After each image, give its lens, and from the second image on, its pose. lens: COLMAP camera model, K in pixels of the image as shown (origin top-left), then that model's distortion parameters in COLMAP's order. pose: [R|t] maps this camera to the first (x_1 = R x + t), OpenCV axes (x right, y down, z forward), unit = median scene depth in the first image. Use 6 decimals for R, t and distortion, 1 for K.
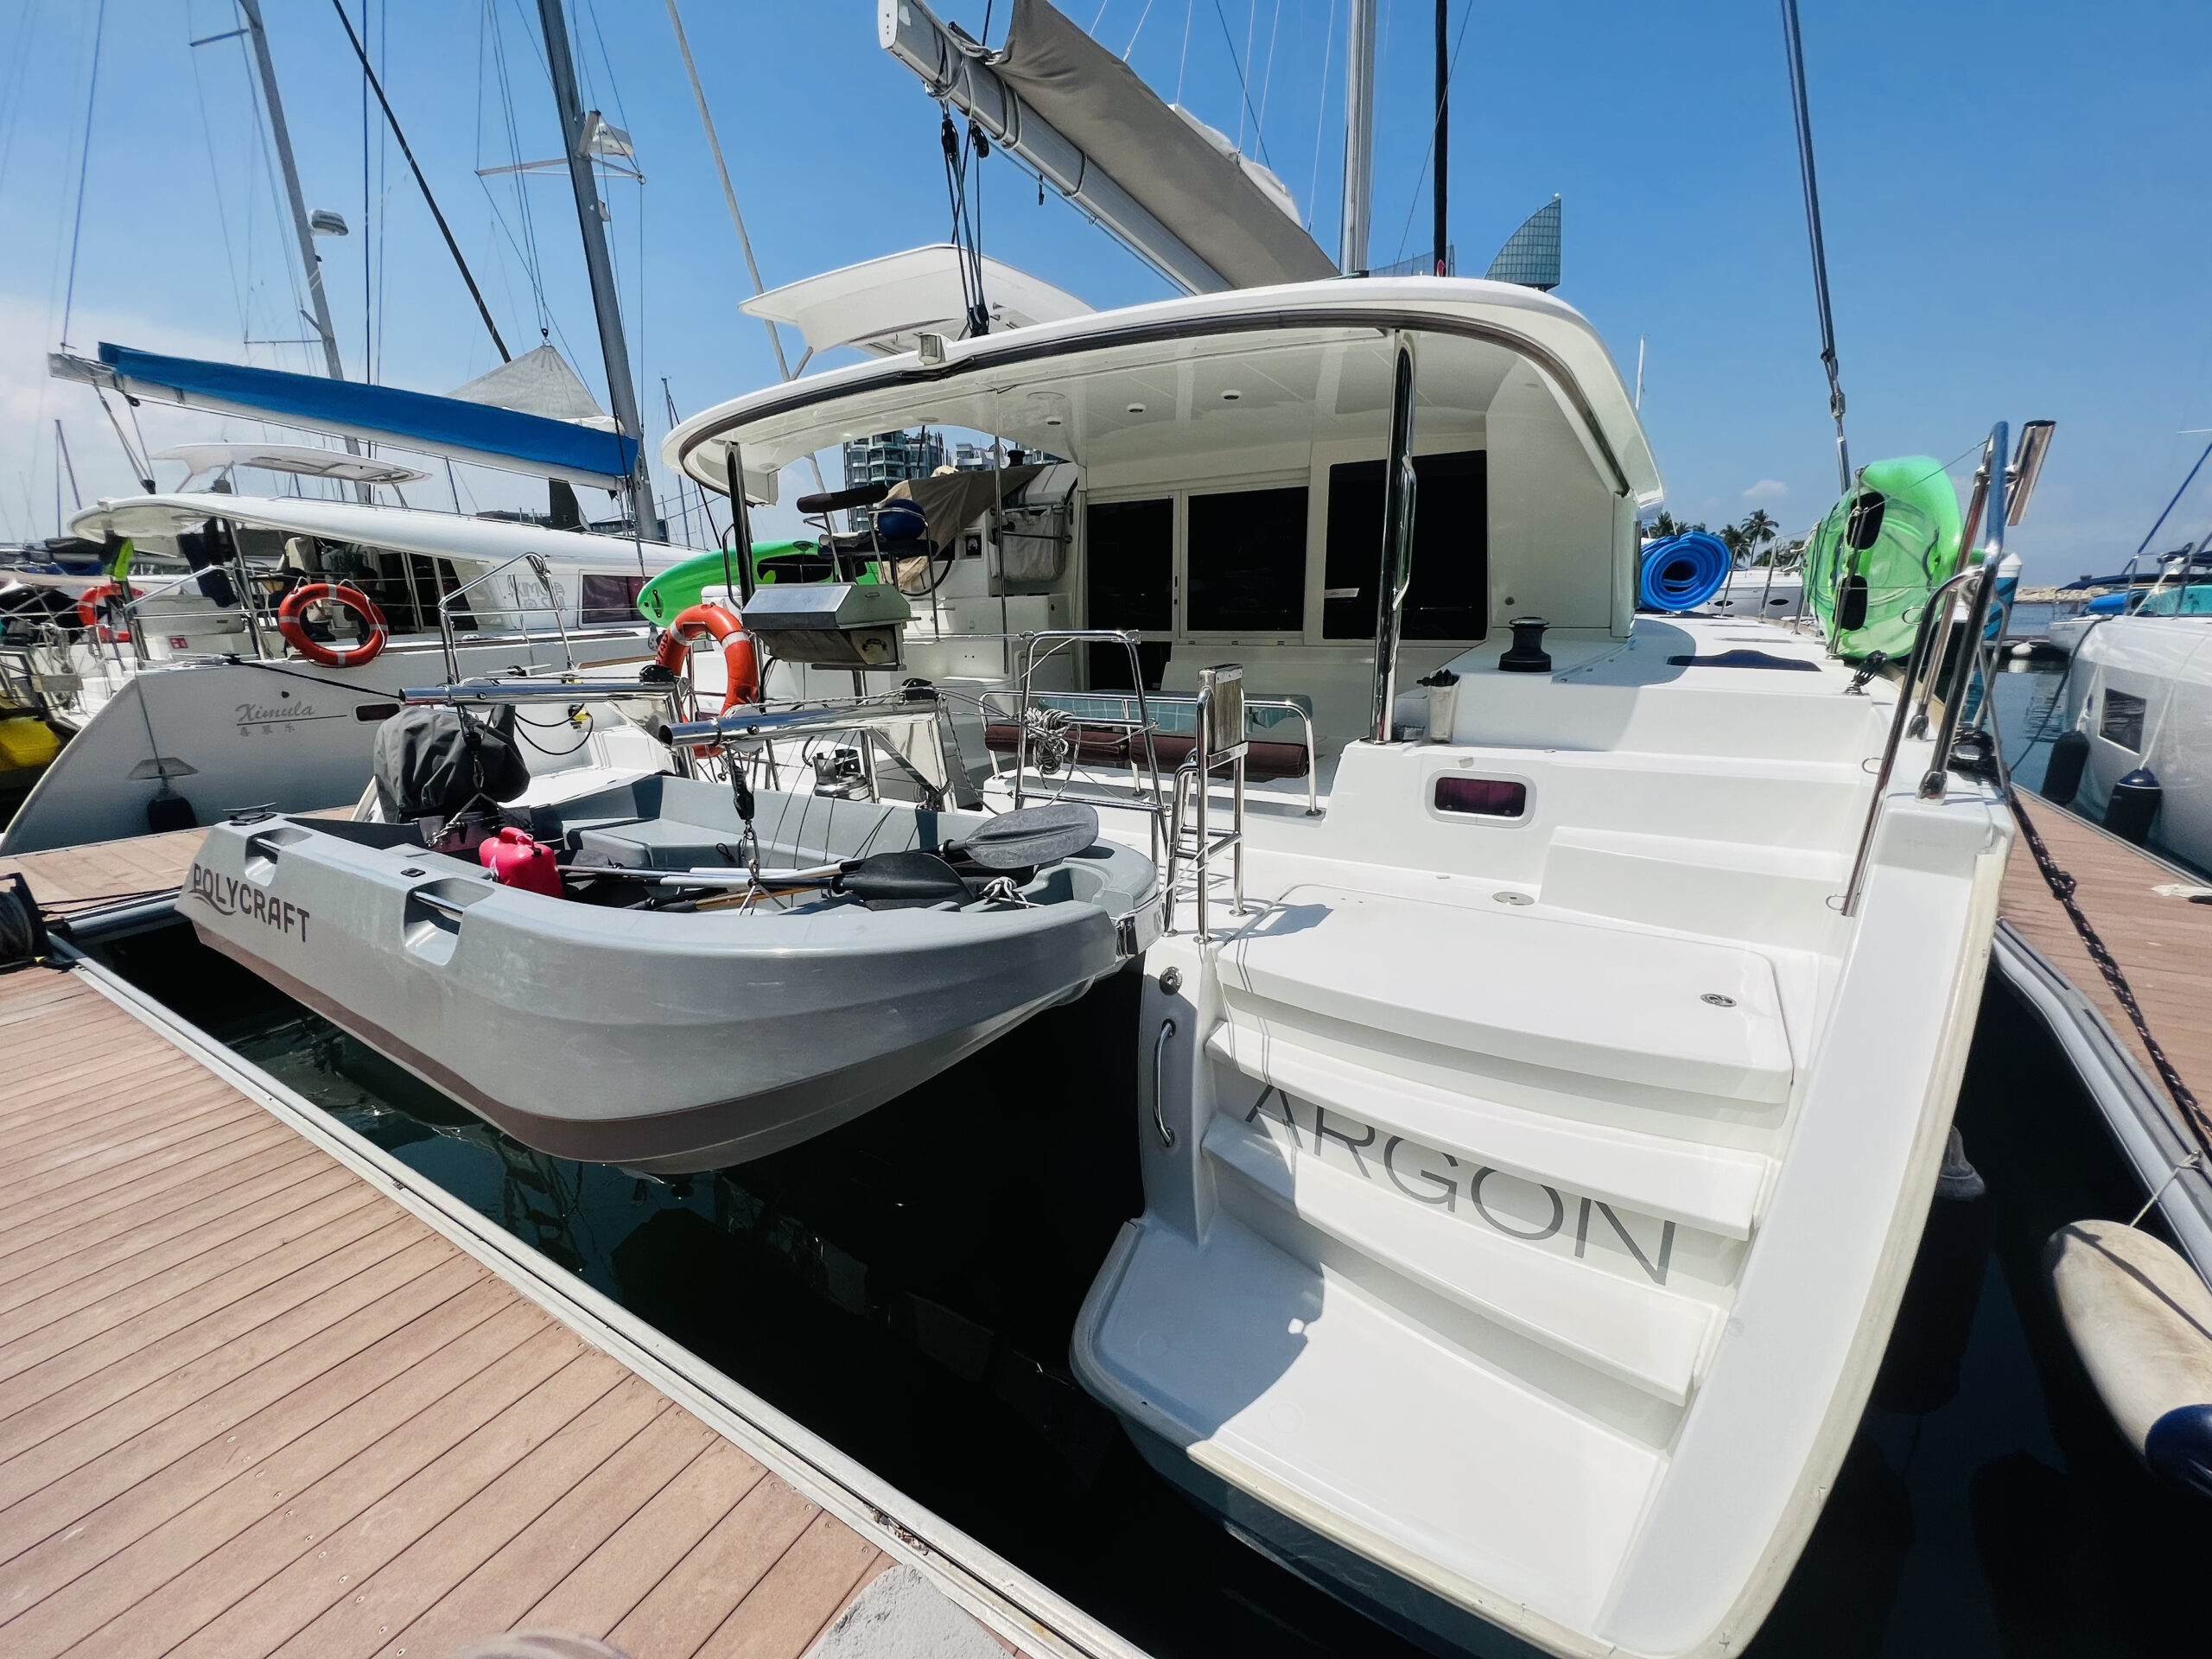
lens RADIAL K [[882.3, 0, 1110.9], [0, 882.3, 831.5], [0, 0, 1]] dist [-0.000352, 0.000012]
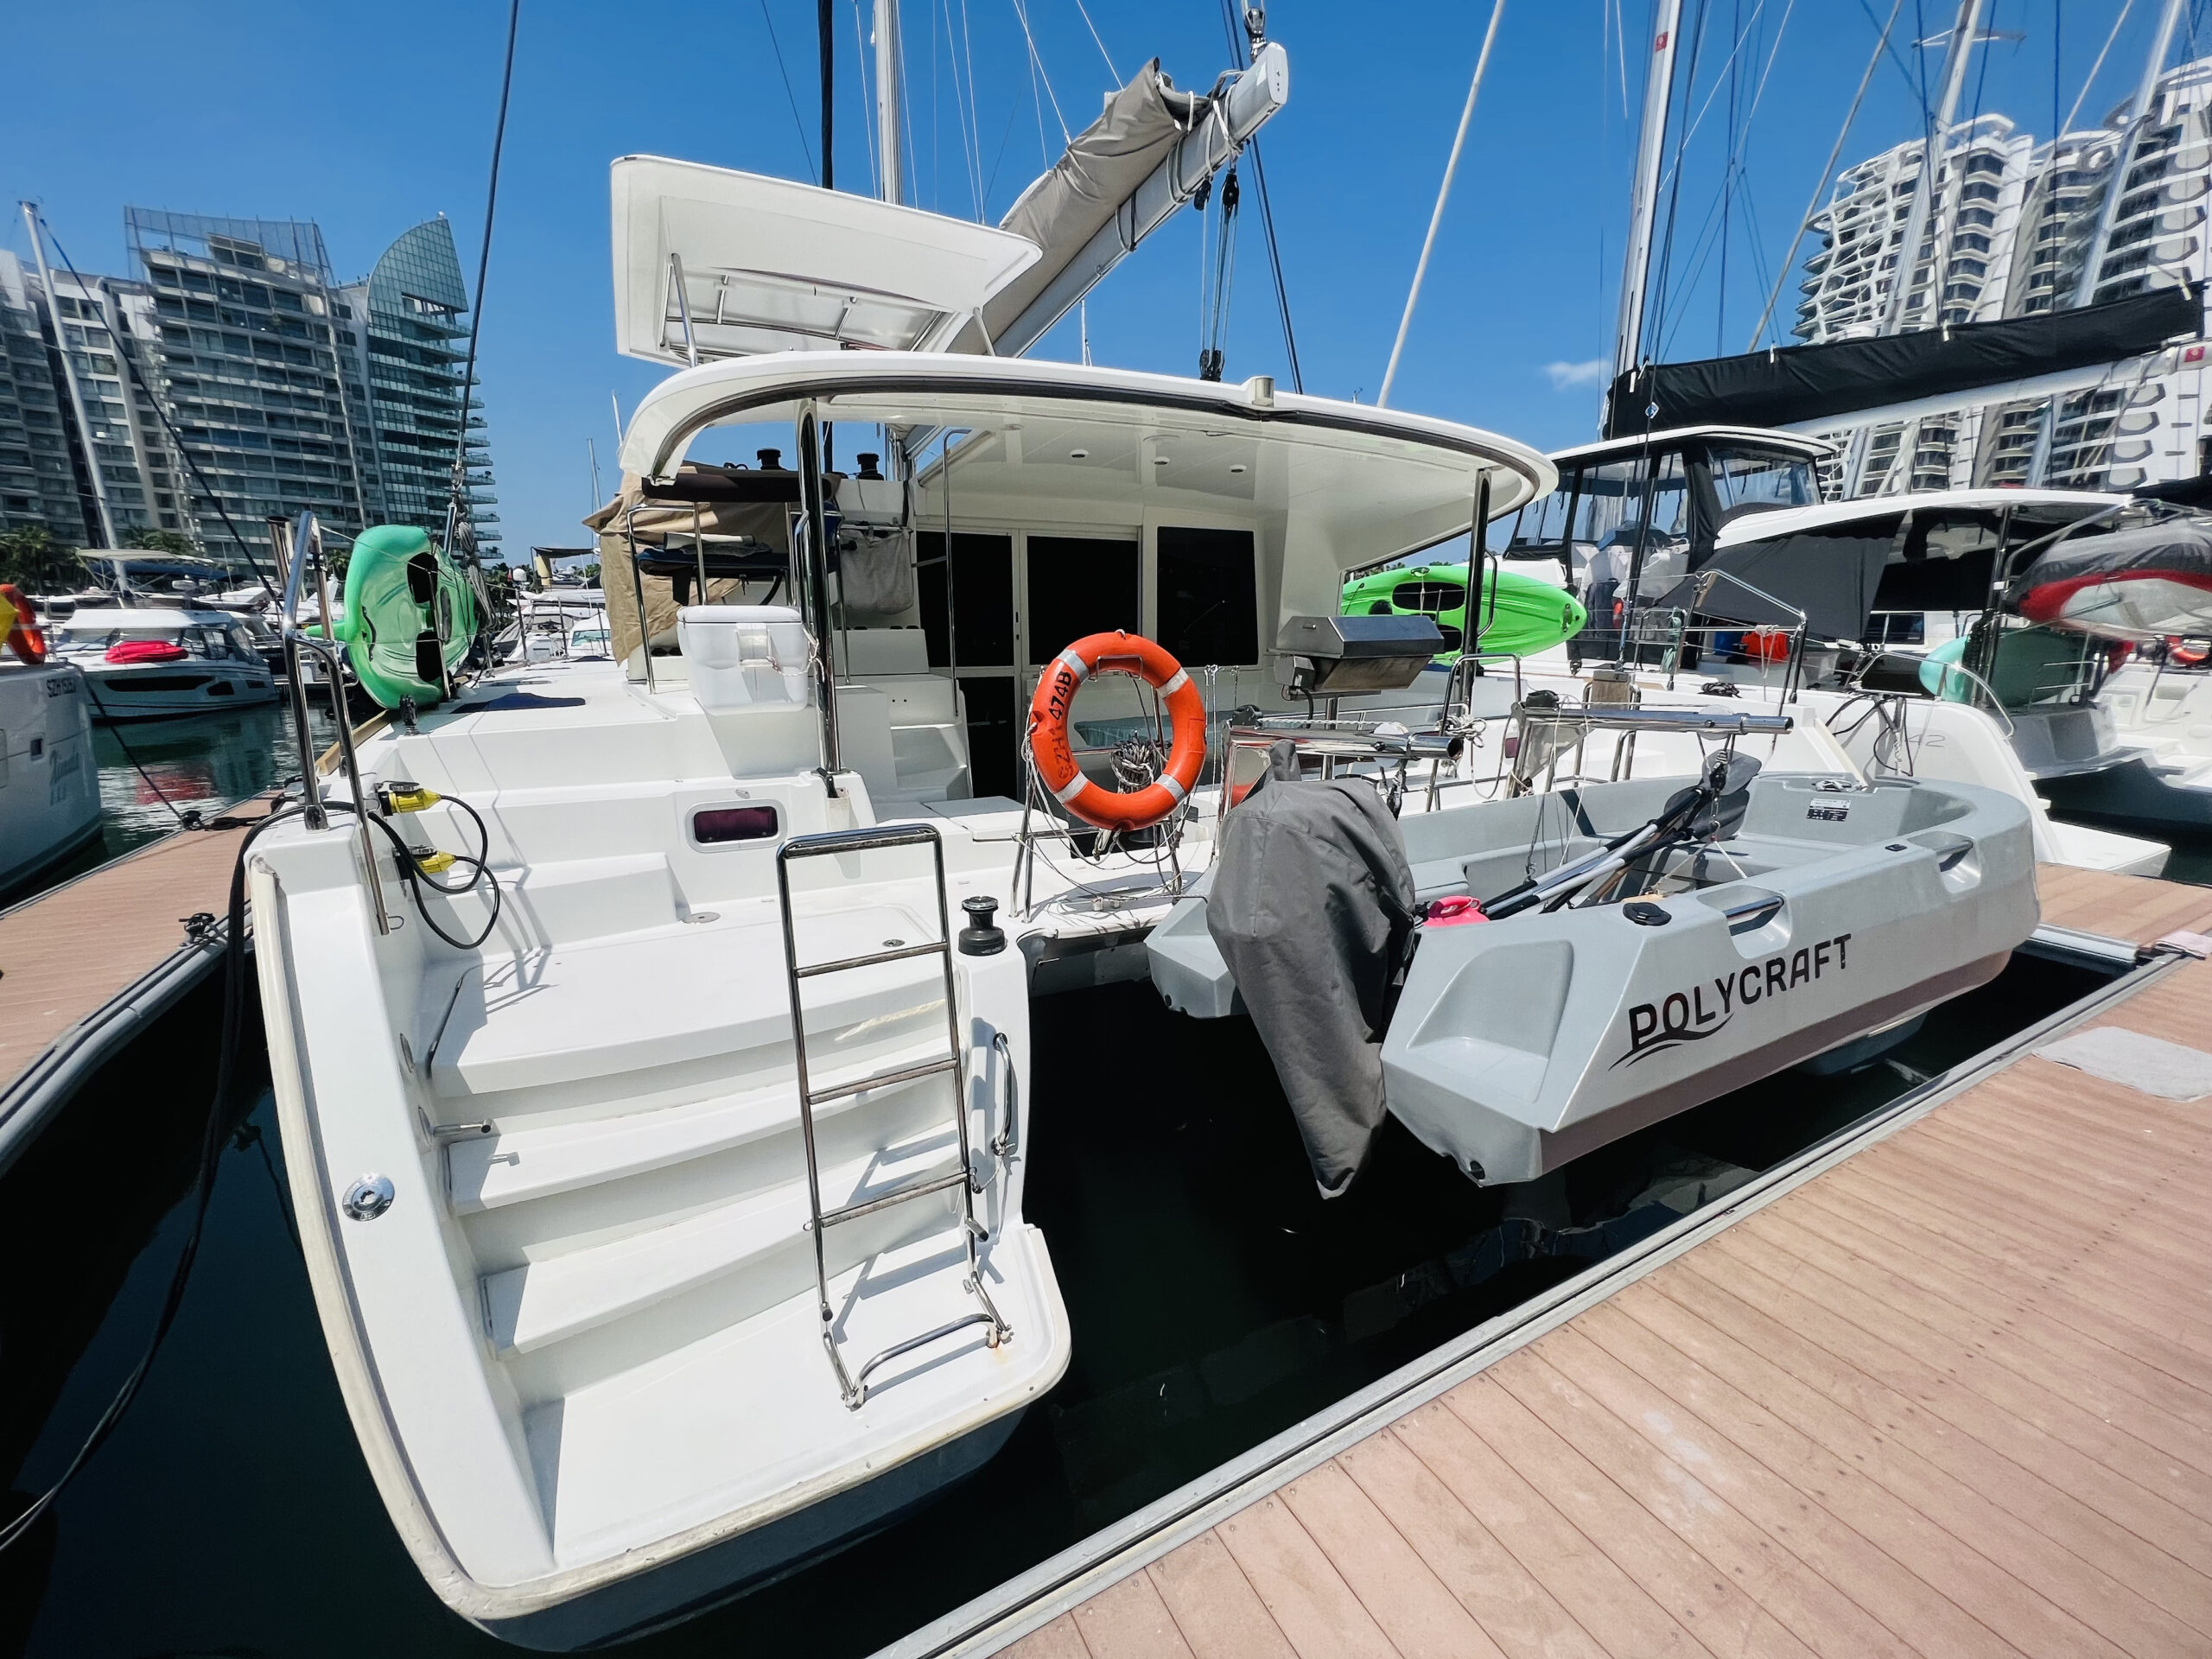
lens RADIAL K [[882.3, 0, 1101.6], [0, 882.3, 832.0], [0, 0, 1]] dist [-0.000352, 0.000012]
pose [[0.504049, -0.181888, 0.844305, -0.809048], [0.221836, 0.972041, 0.076970, -0.101873], [-0.834699, 0.148501, 0.530306, 0.428138]]
